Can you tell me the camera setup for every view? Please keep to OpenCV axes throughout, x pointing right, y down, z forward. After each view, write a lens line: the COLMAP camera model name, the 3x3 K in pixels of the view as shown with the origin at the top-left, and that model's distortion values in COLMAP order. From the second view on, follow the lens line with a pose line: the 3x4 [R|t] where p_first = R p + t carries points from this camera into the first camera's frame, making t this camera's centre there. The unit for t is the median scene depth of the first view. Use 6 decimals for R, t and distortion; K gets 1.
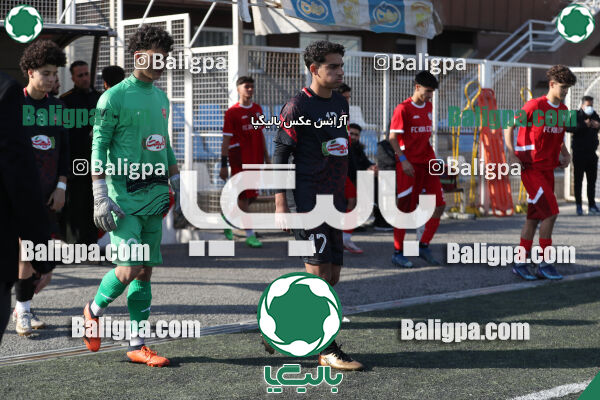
lens RADIAL K [[1268.4, 0, 291.8], [0, 1268.4, 221.4], [0, 0, 1]] dist [-0.318910, 0.138231]
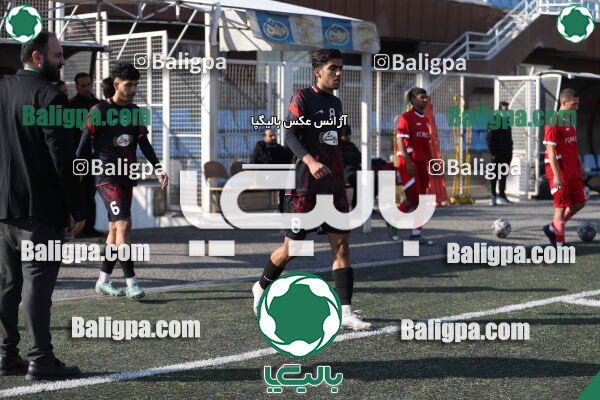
lens RADIAL K [[1247.1, 0, 300.0], [0, 1247.1, 200.0], [0, 0, 1]] dist [-0.321768, 0.088518]
pose [[0.998917, -0.001175, 0.046509, -0.012029], [0.002054, 0.999820, -0.018858, 0.012357], [-0.046478, 0.018933, 0.998740, -0.140937]]
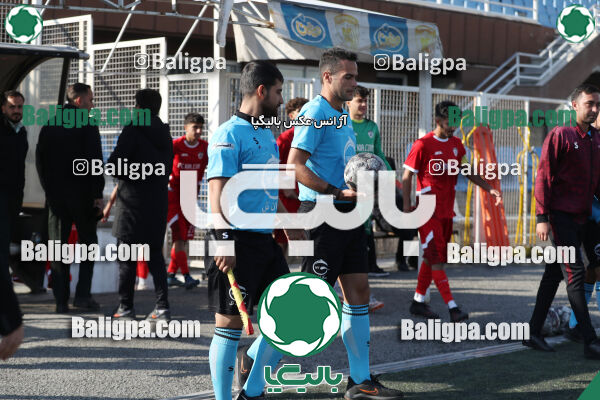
lens RADIAL K [[1281.3, 0, 300.5], [0, 1281.3, 200.1], [0, 0, 1]] dist [-0.298783, 0.231054]
pose [[0.999346, 0.009347, 0.034945, -0.014471], [-0.007710, 0.998880, -0.046686, -0.004016], [-0.035342, 0.046386, 0.998298, 0.072267]]
